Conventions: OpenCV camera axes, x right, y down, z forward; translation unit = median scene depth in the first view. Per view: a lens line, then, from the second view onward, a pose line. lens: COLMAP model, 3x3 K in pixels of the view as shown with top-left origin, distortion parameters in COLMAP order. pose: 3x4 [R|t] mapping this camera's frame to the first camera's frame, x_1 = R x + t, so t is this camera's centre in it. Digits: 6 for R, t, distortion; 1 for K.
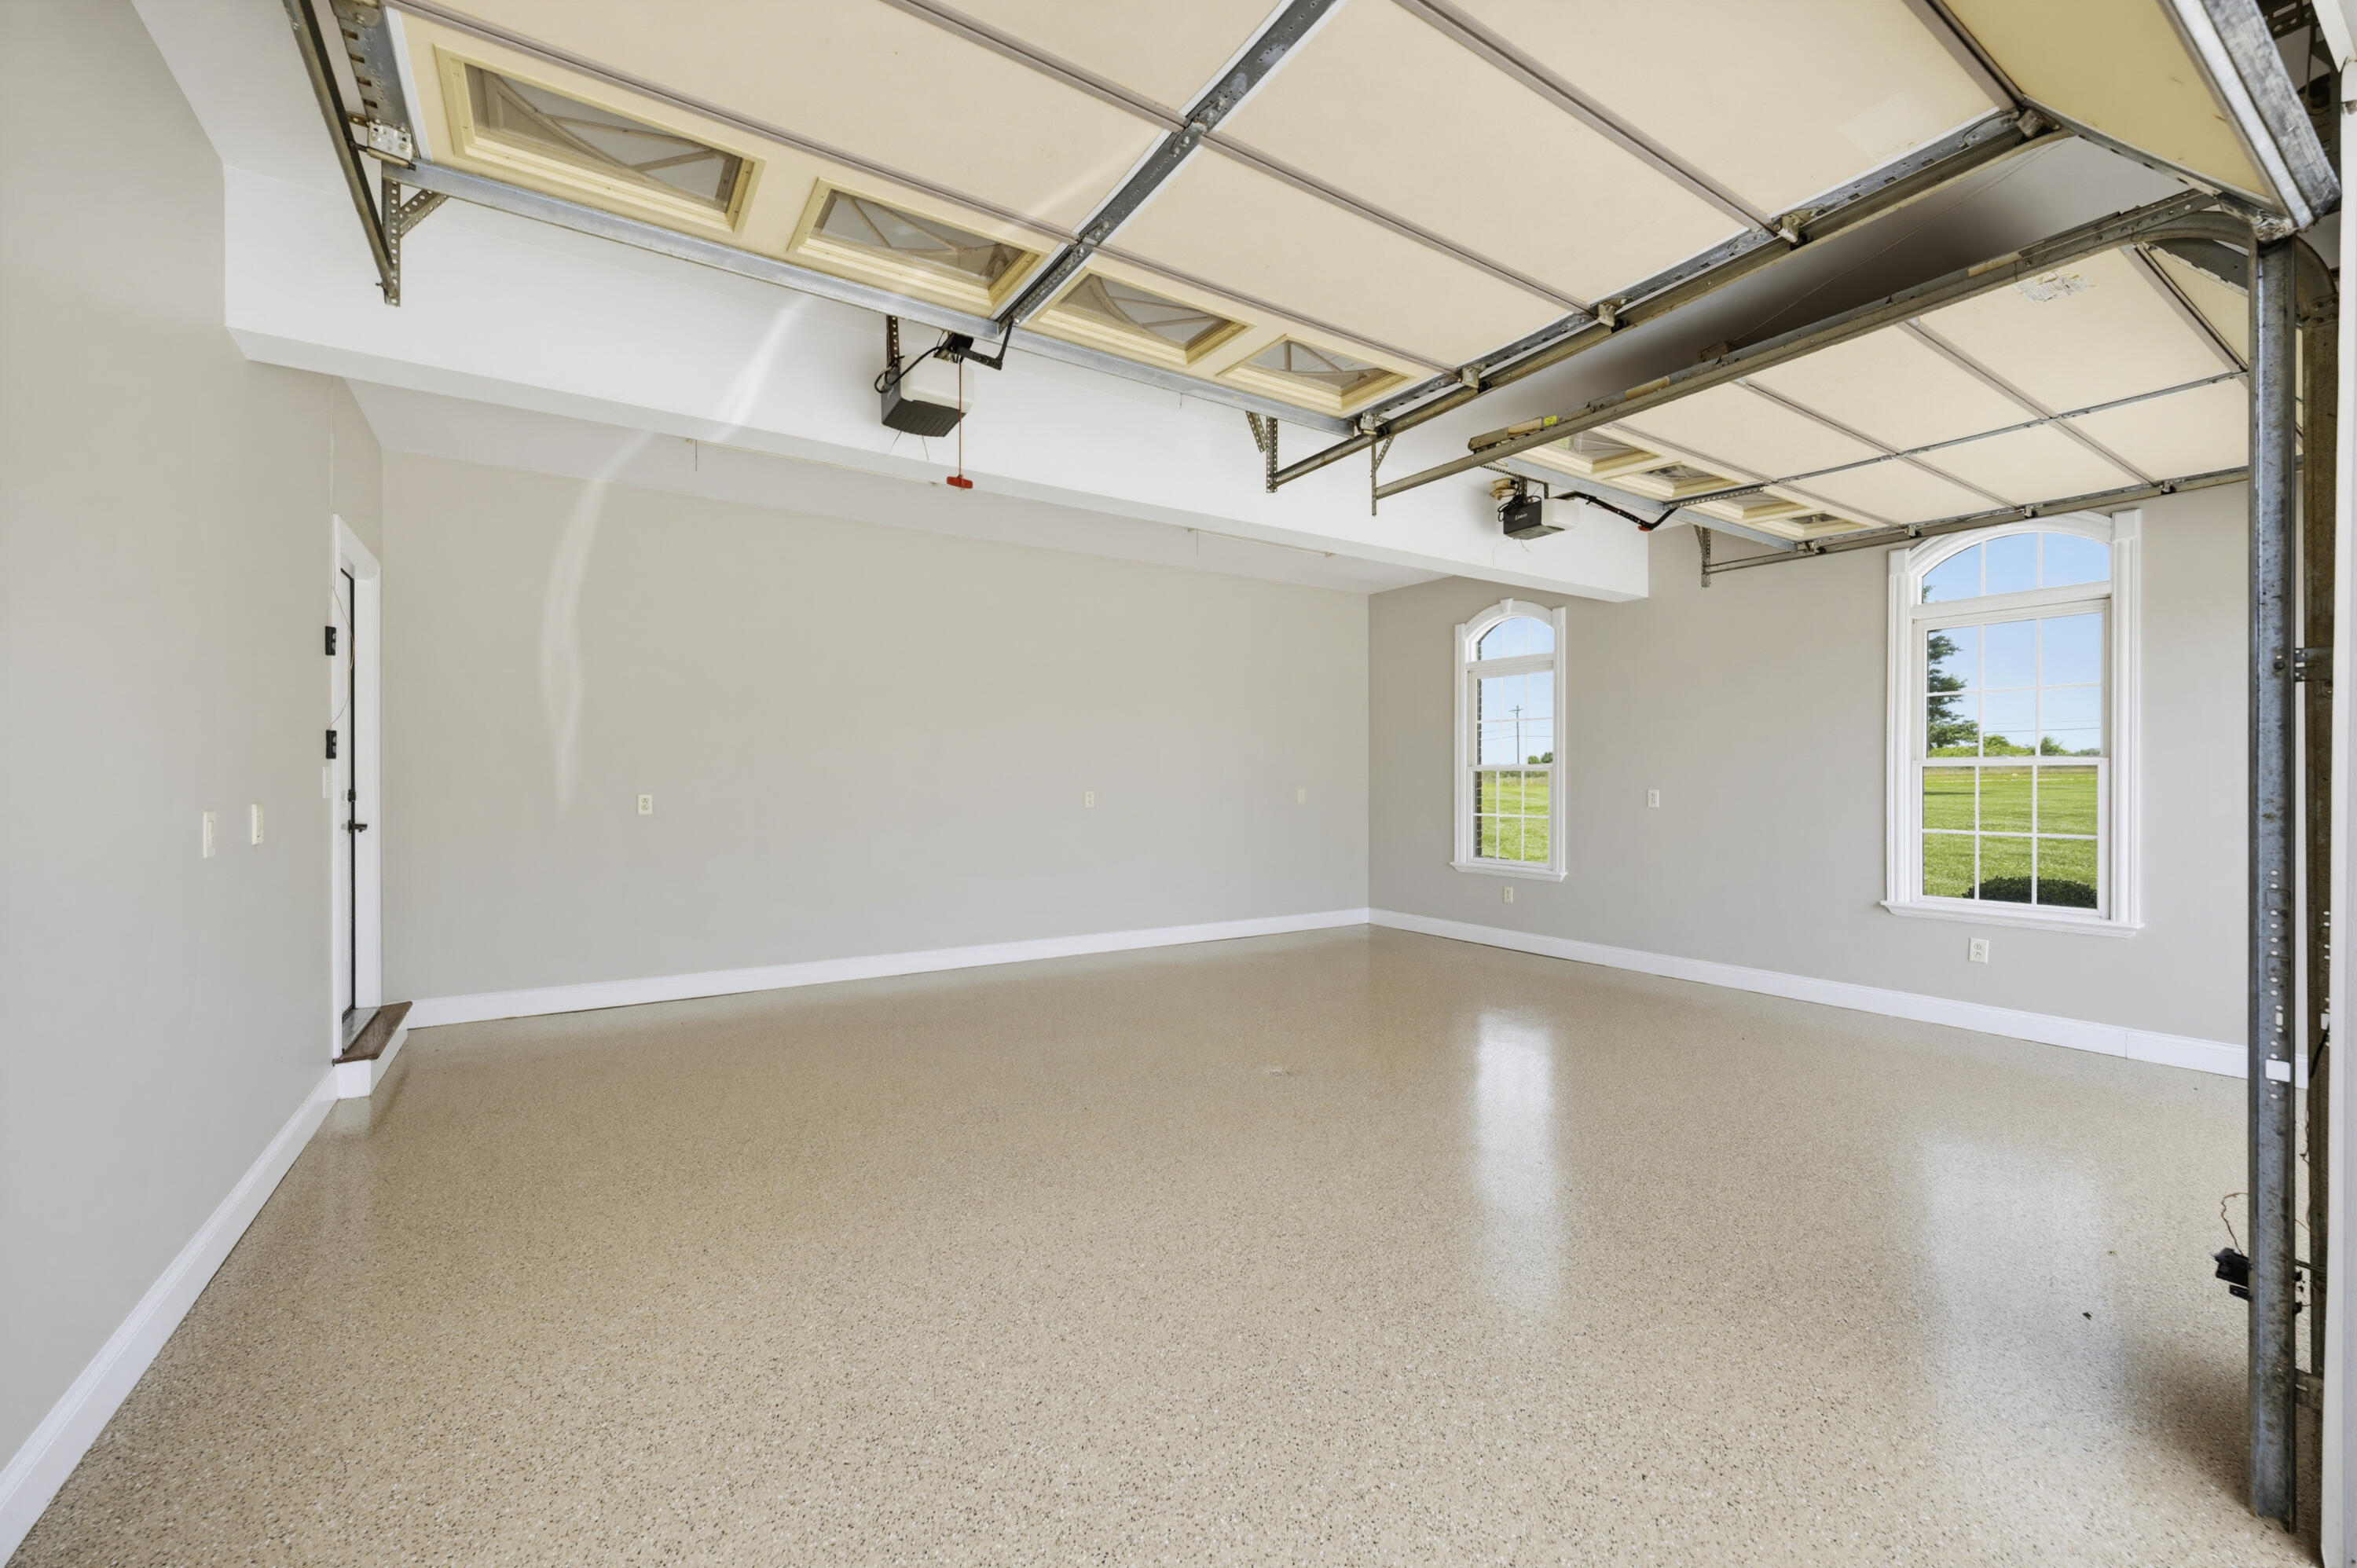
lens RADIAL K [[938.6, 0, 1162.5], [0, 938.6, 787.6], [0, 0, 1]] dist [-0.003349, 0.000383]
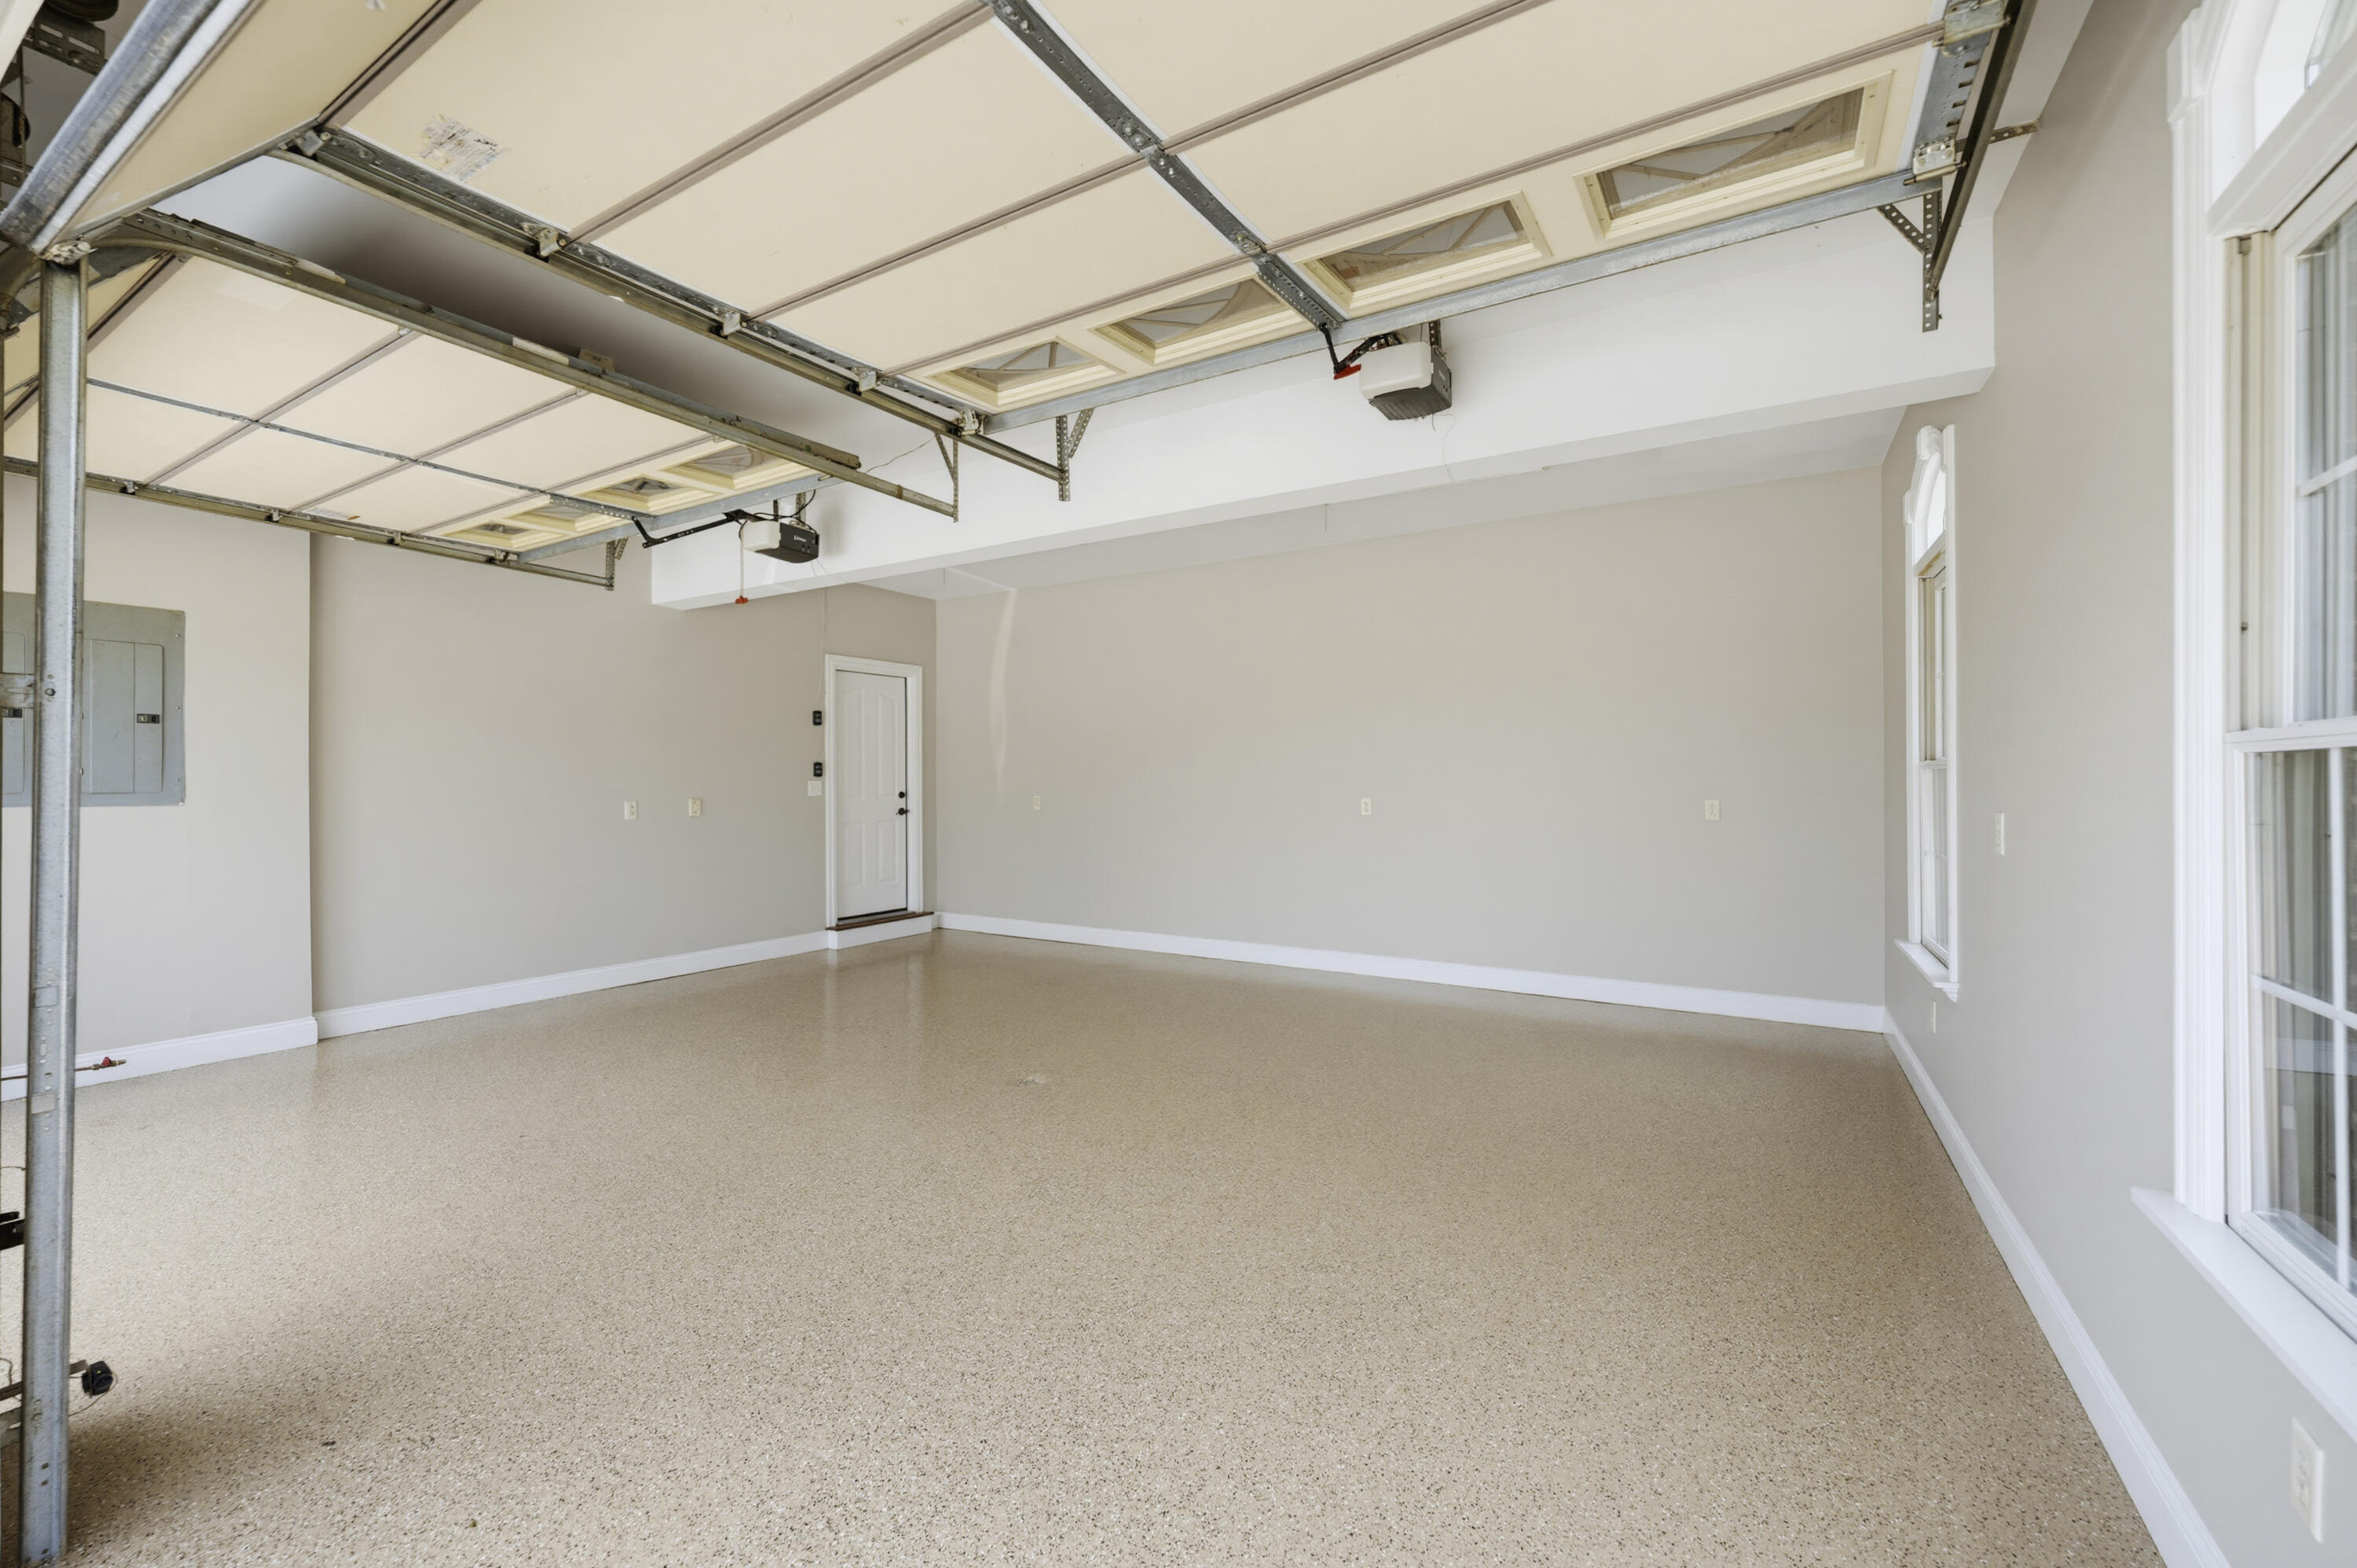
lens RADIAL K [[938.6, 0, 1165.5], [0, 938.6, 775.9], [0, 0, 1]] dist [-0.003349, 0.000383]
pose [[0.434709, -0.007424, -0.900541, 0.829241], [-0.007749, 0.999898, -0.011984, -0.008618], [0.900538, 0.012188, 0.434607, 0.524795]]
